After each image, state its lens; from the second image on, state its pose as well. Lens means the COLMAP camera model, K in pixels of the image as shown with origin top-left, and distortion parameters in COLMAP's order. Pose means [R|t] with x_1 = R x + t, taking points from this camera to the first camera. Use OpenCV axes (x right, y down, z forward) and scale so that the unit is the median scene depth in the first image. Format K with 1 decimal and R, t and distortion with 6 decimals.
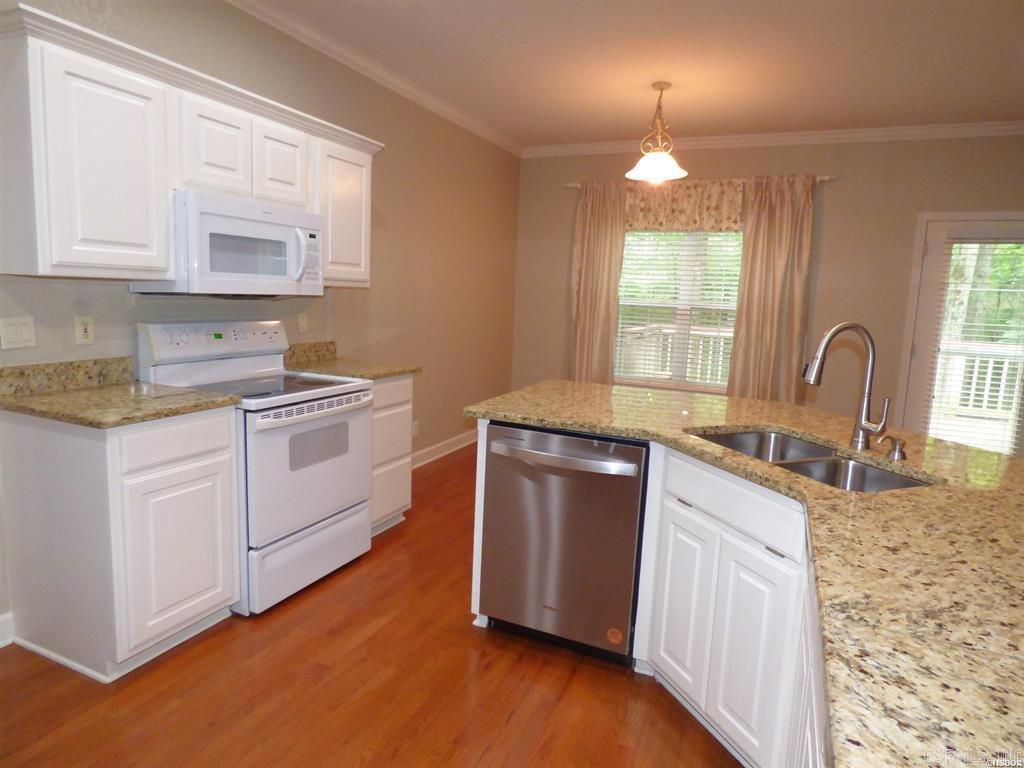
lens RADIAL K [[623.1, 0, 512.0], [0, 623.1, 384.0], [0, 0, 1]] dist [0.000828, 0.000471]
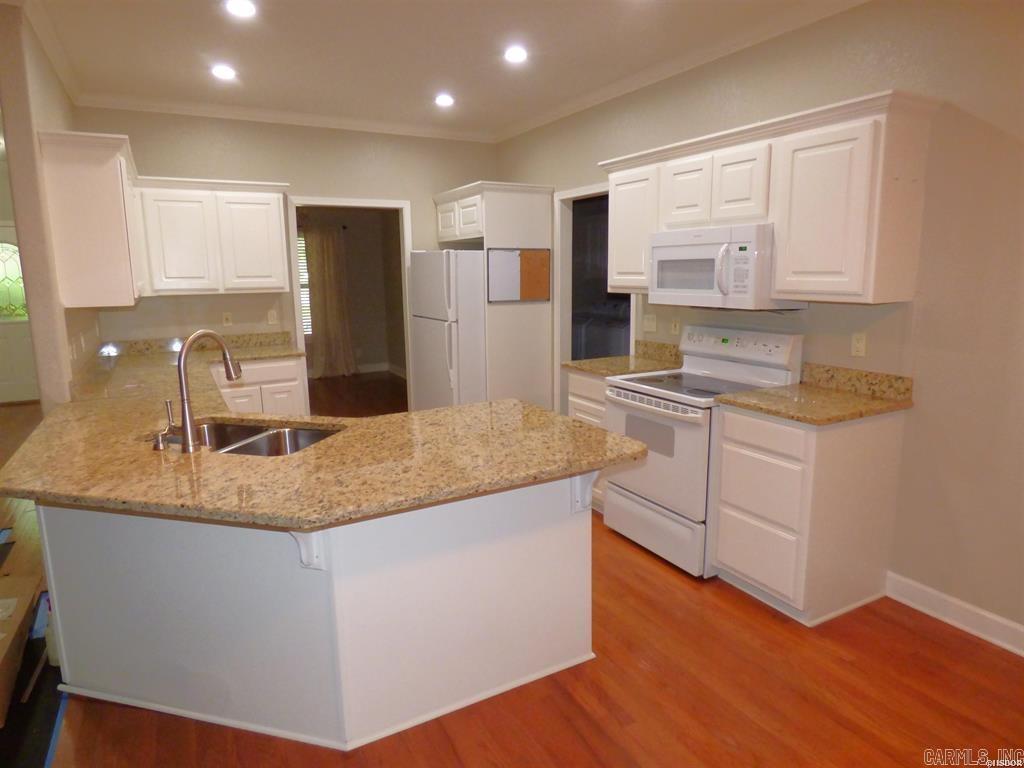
lens RADIAL K [[623.1, 0, 512.0], [0, 623.1, 384.0], [0, 0, 1]] dist [0.000828, 0.000471]
pose [[-0.603476, 0.110572, -0.789678, 0.705369], [-0.127193, 0.964310, 0.232225, -0.216677], [0.787172, 0.240584, -0.567873, 1.341344]]
